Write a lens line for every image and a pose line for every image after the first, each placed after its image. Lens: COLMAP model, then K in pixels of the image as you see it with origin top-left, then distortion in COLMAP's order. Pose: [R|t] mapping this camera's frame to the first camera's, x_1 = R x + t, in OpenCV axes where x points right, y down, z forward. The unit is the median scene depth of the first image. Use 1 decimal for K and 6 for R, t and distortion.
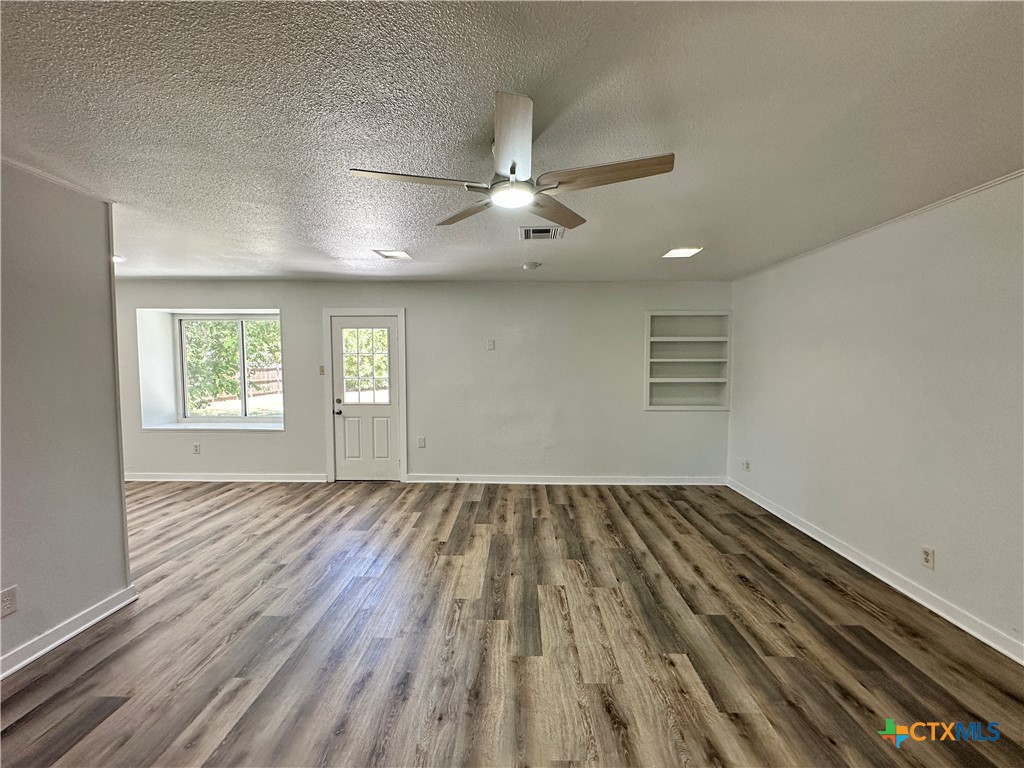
lens RADIAL K [[415.6, 0, 514.3], [0, 415.6, 386.7], [0, 0, 1]] dist [-0.000059, 0.000412]
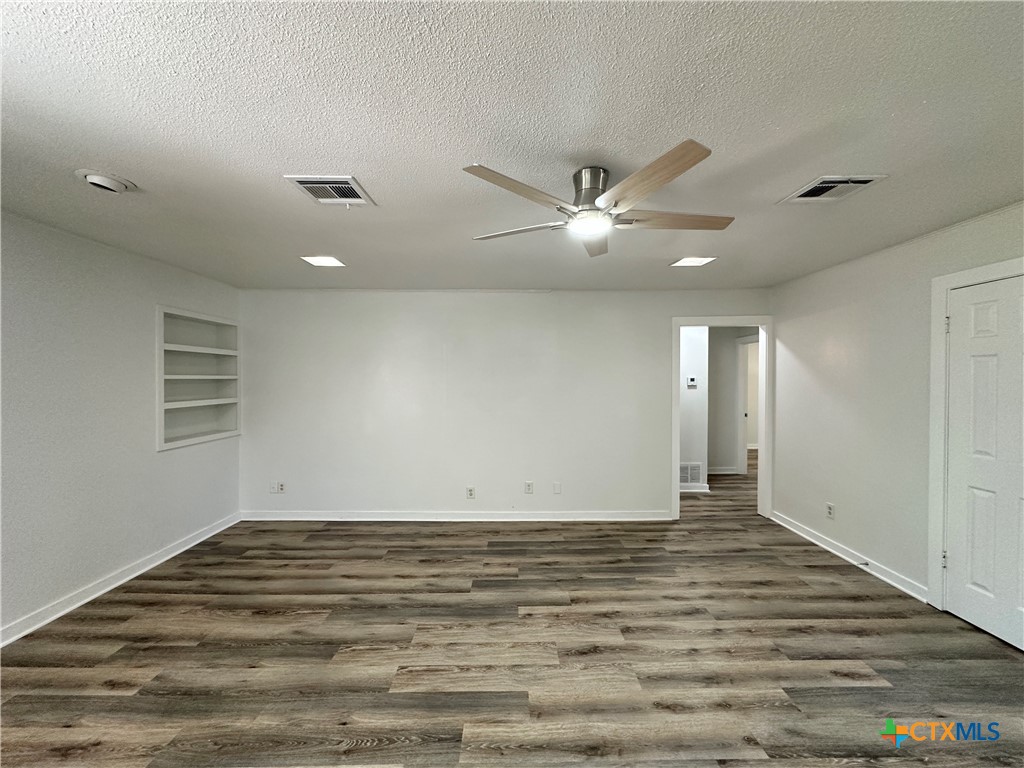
lens RADIAL K [[415.6, 0, 508.3], [0, 415.6, 385.8], [0, 0, 1]] dist [-0.000059, 0.000412]
pose [[-0.043215, -0.013941, 0.998969, -0.637759], [0.054956, 0.998356, 0.016310, -0.047727], [-0.997553, 0.055604, -0.042378, 0.769594]]
